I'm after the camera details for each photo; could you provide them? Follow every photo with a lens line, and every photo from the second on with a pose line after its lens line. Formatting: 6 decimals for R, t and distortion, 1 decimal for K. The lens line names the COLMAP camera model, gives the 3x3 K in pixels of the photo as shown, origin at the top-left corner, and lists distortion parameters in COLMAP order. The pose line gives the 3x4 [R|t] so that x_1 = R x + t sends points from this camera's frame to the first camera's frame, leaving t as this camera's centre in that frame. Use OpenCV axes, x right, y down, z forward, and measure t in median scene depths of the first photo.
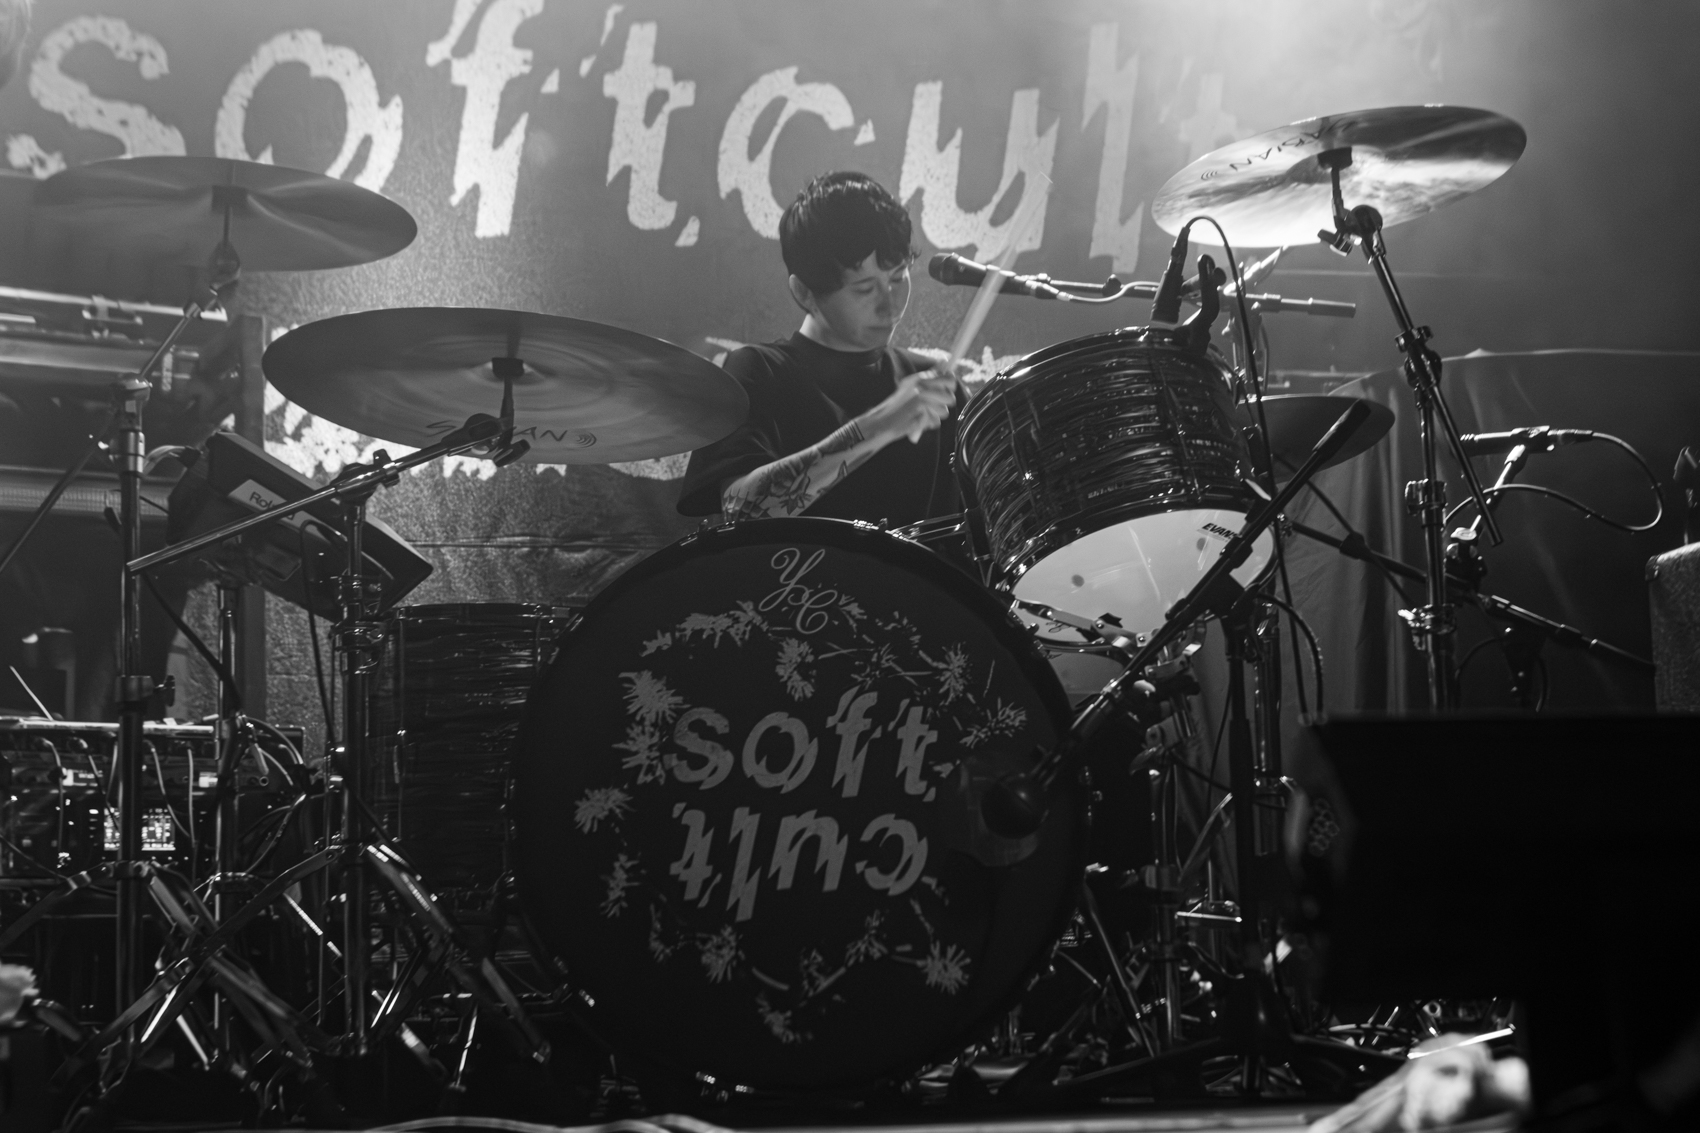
lens RADIAL K [[2668.8, 0, 902.5], [0, 2668.8, 590.2], [0, 0, 1]] dist [0.015036, 0.000000]
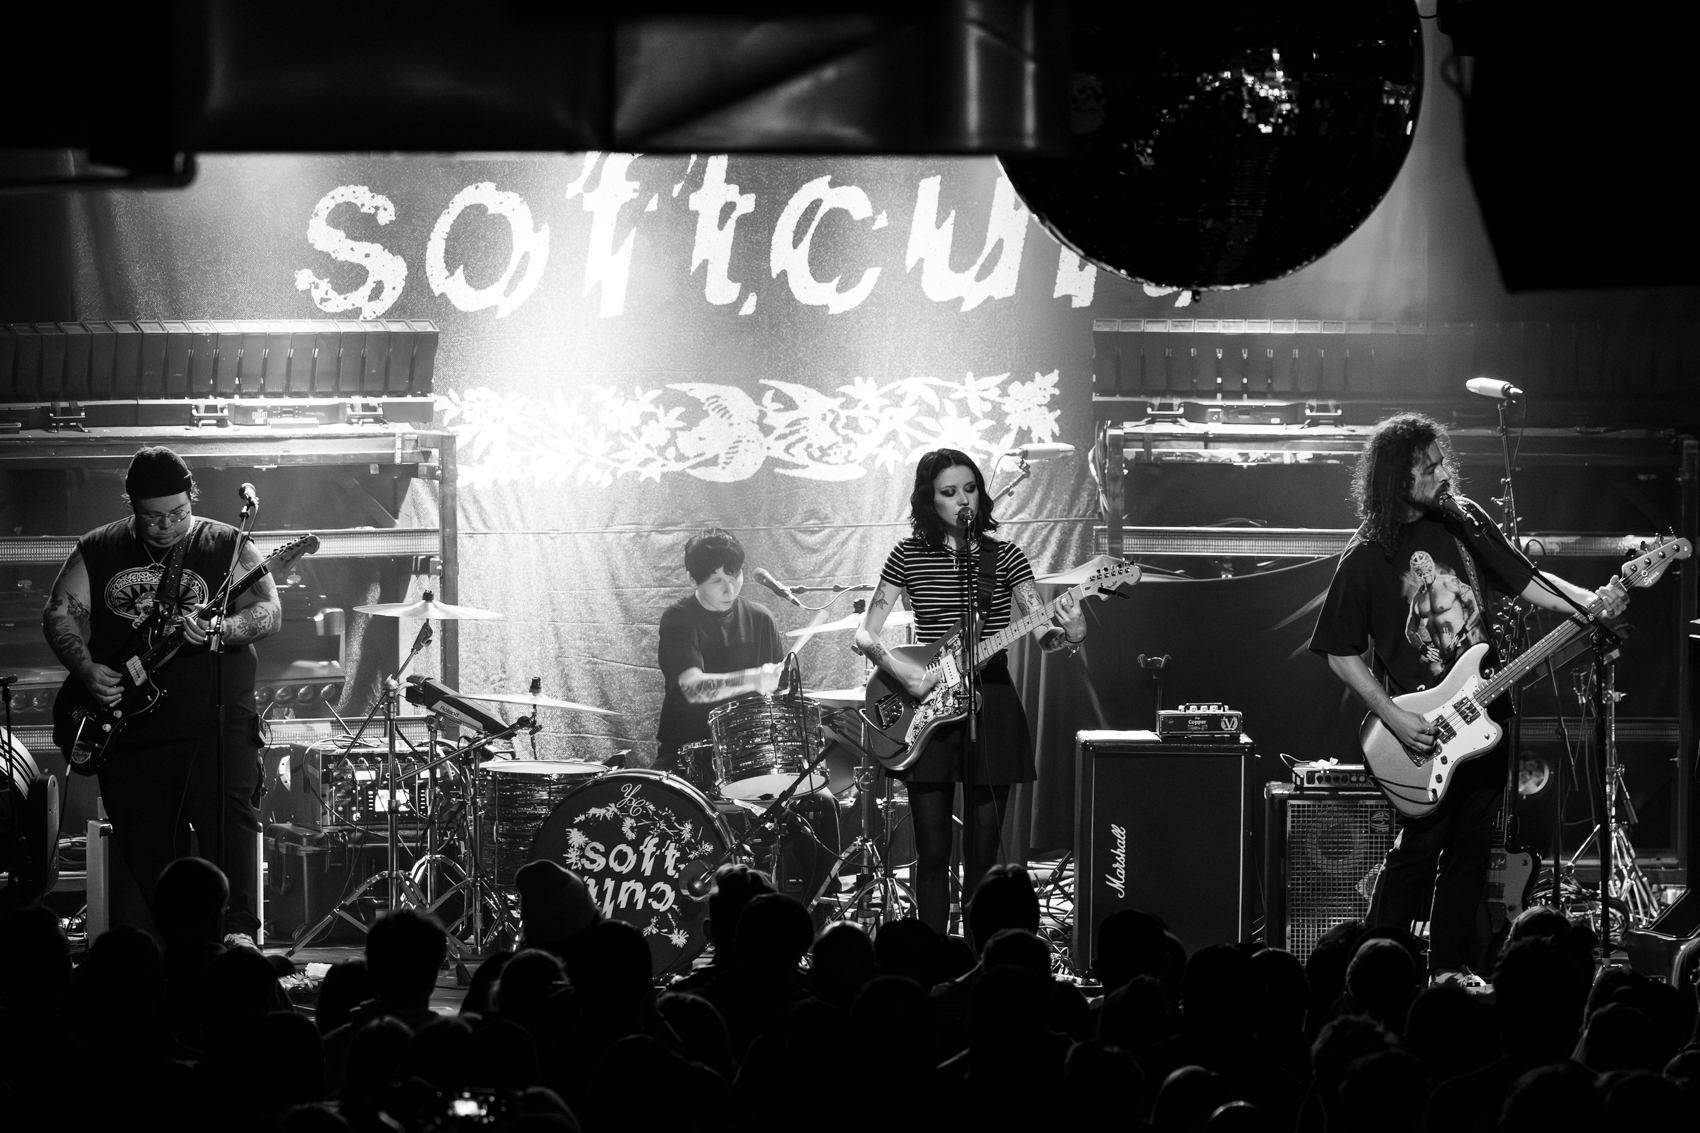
lens RADIAL K [[9919.7, 0, 758.3], [0, 9919.7, 450.1], [0, 0, 1]] dist [-0.008667, 0.000000]
pose [[0.975028, 0.042787, -0.217919, 1.202274], [0.005989, 0.975841, 0.218399, -1.349731], [0.221999, -0.214250, 0.951217, -4.500824]]
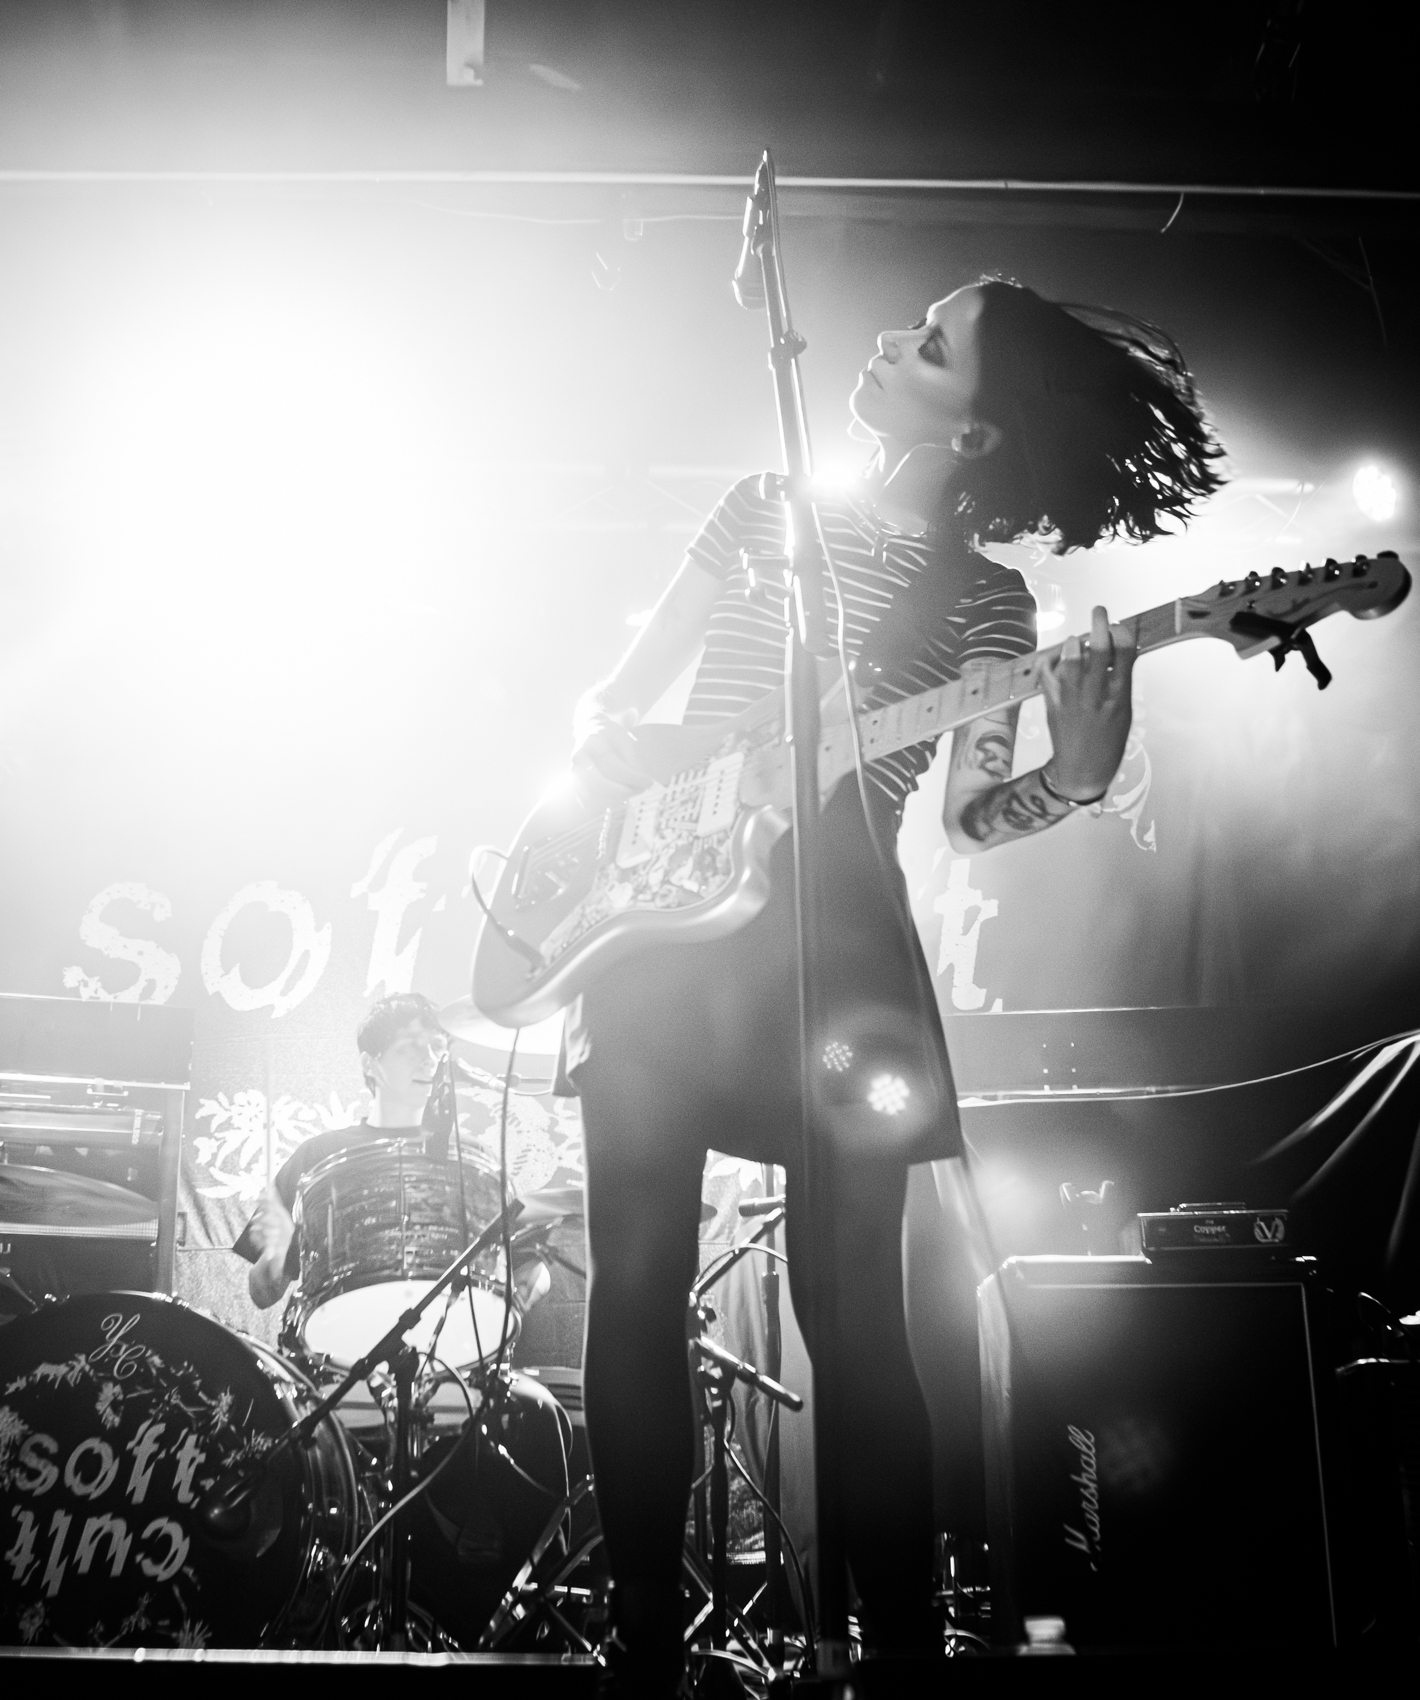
lens RADIAL K [[2027.2, 0, 618.0], [0, 2027.2, 839.2], [0, 0, 1]] dist [-0.068919, 0.000000]
pose [[0.962715, -0.066683, -0.262169, 0.259347], [0.018291, 0.982970, -0.182852, -0.032504], [0.269898, 0.171239, 0.947540, 0.025977]]
